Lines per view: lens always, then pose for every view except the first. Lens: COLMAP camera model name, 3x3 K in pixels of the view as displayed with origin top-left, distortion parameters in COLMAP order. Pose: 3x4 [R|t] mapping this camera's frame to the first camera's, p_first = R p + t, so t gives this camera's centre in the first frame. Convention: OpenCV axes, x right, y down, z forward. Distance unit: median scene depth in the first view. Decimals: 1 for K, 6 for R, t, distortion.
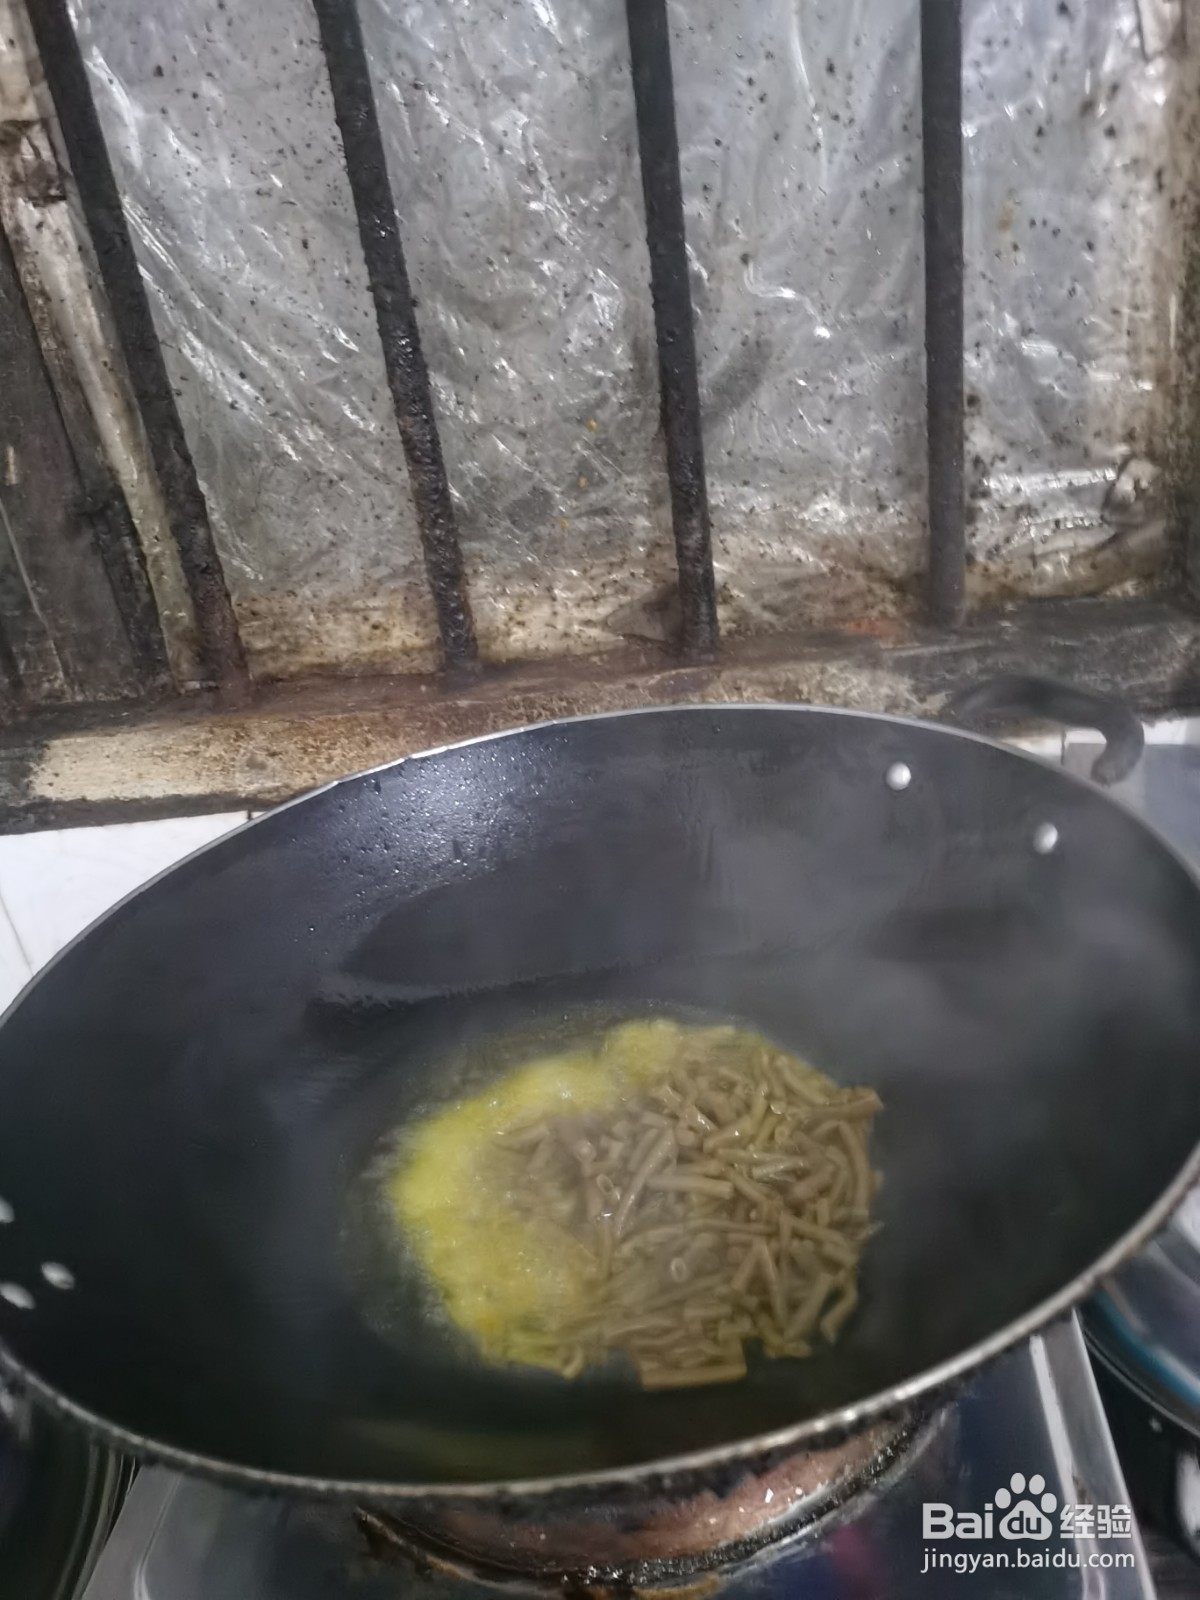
lens RADIAL K [[1274.0, 0, 600.1], [0, 1274.0, 801.9], [0, 0, 1]] dist [0.026152, -0.045457]
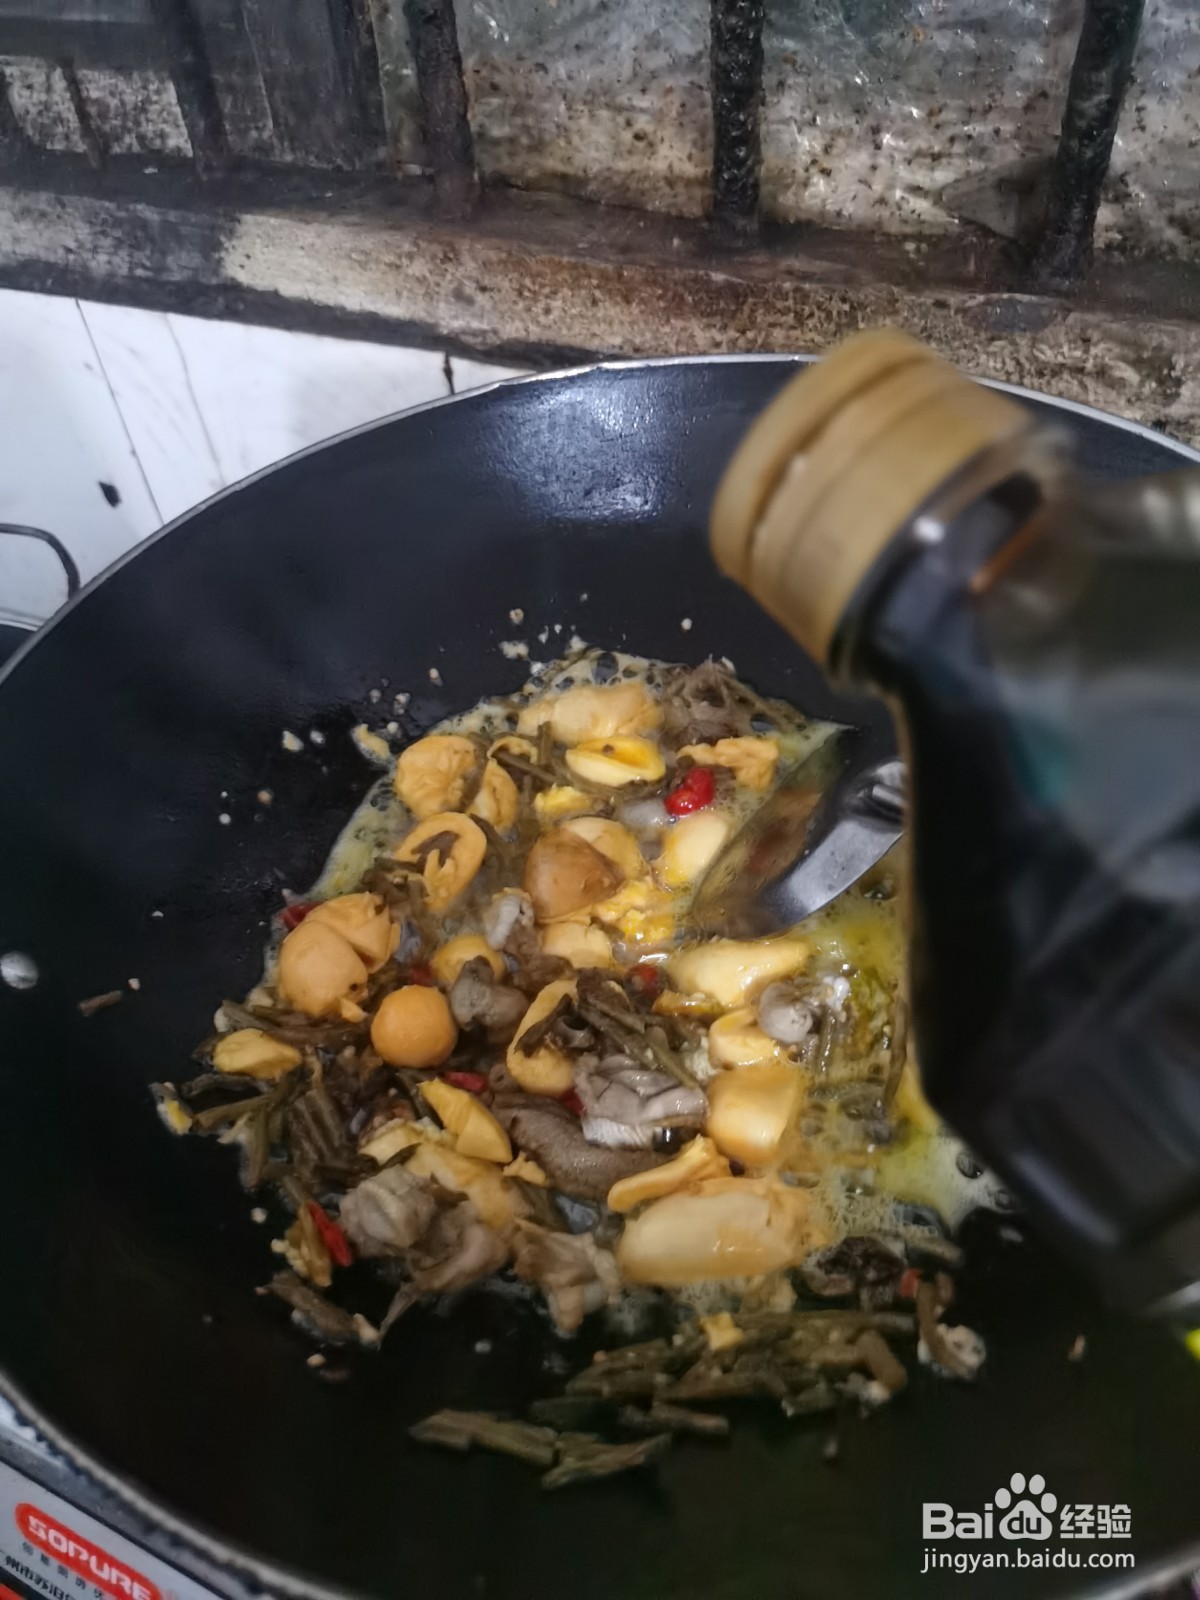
lens RADIAL K [[1274.0, 0, 583.6], [0, 1274.0, 804.8], [0, 0, 1]] dist [0.026152, -0.045457]
pose [[0.941000, 0.287945, -0.177783, 0.045219], [-0.191368, 0.886068, 0.422210, -0.107839], [0.279101, -0.363278, 0.888893, 0.185195]]
